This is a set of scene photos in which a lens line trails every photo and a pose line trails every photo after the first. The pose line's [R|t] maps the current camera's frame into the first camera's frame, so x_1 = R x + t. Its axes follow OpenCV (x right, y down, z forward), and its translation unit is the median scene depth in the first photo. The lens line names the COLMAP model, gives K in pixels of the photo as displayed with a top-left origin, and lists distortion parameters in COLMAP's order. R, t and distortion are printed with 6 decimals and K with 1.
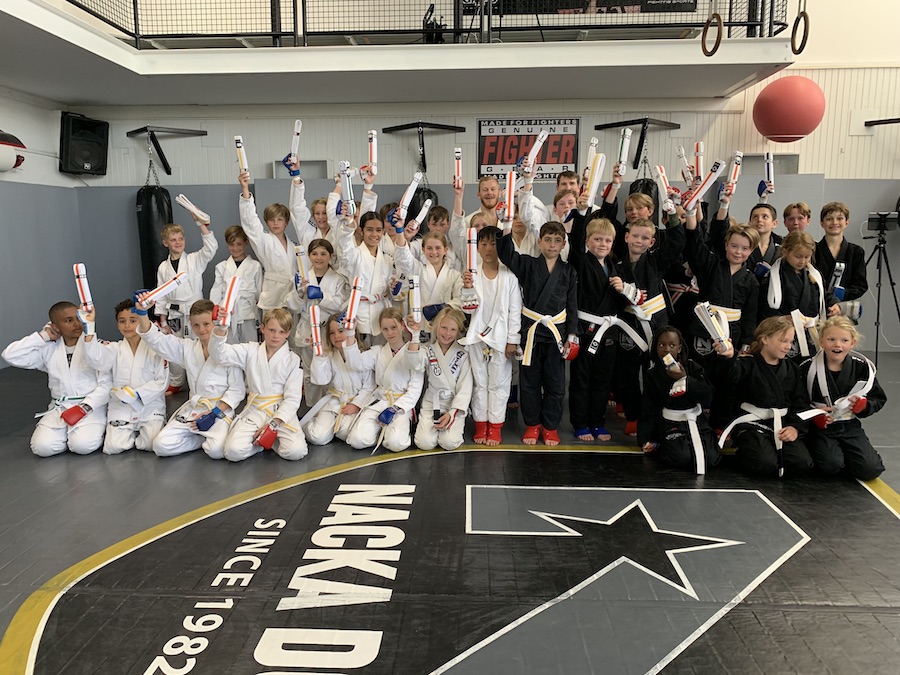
lens RADIAL K [[674.2, 0, 445.7], [0, 674.2, 338.4], [0, 0, 1]] dist [-0.001044, -0.012649]
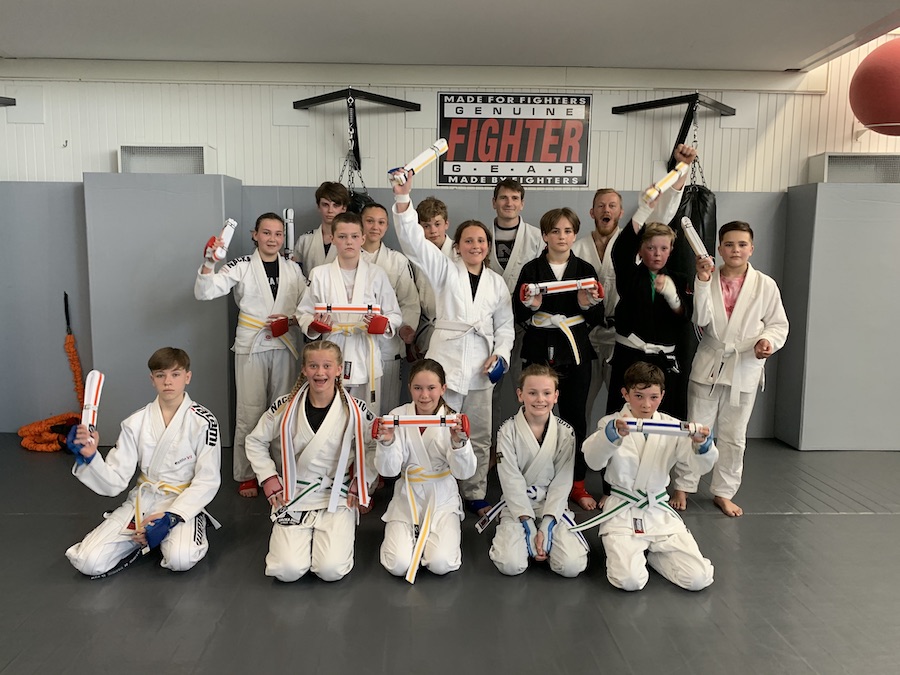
lens RADIAL K [[674.2, 0, 451.6], [0, 674.2, 327.9], [0, 0, 1]] dist [-0.001044, -0.012649]
pose [[0.995508, 0.000829, 0.094674, -0.003130], [0.000723, 0.999866, -0.016355, -0.092898], [-0.094675, 0.016350, 0.995374, 0.384536]]
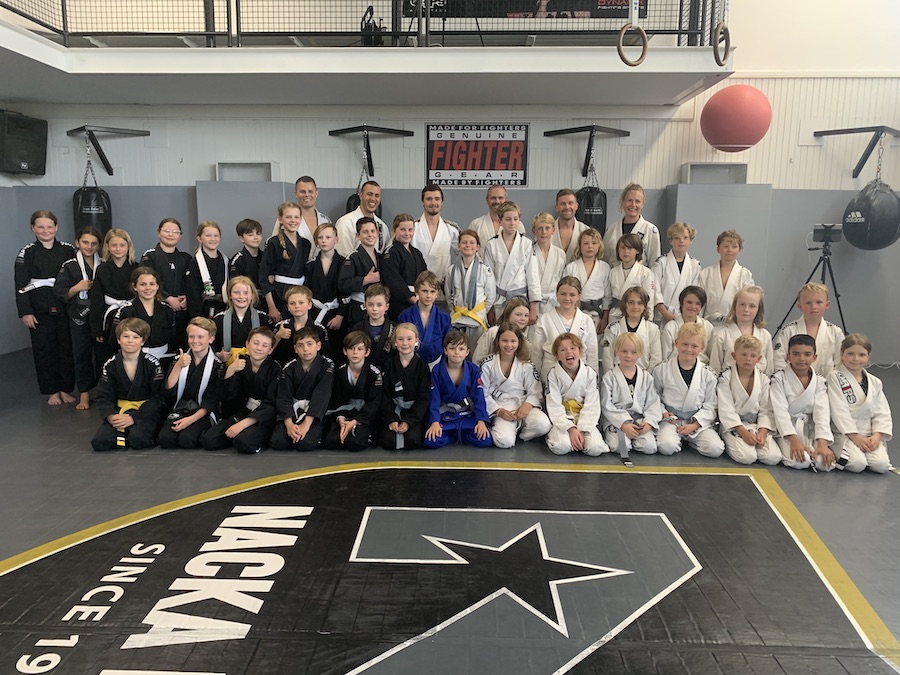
lens RADIAL K [[674.2, 0, 448.9], [0, 674.2, 340.0], [0, 0, 1]] dist [-0.001044, -0.012649]
pose [[0.999718, 0.008420, 0.022217, 0.069287], [-0.008488, 0.999960, 0.002932, -0.014014], [-0.022191, -0.003120, 0.999749, 0.017051]]
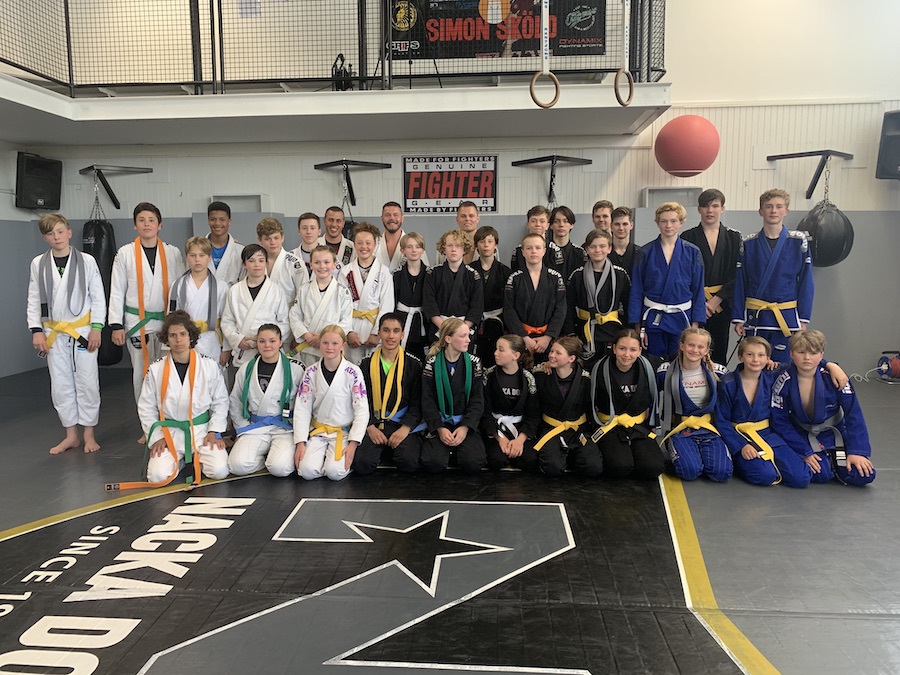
lens RADIAL K [[674.2, 0, 451.7], [0, 674.2, 337.9], [0, 0, 1]] dist [-0.001044, -0.012649]
pose [[0.999784, -0.000821, -0.020758, 0.164569], [0.000126, 0.999440, -0.033465, -0.003807], [0.020774, 0.033455, 0.999224, -0.057442]]
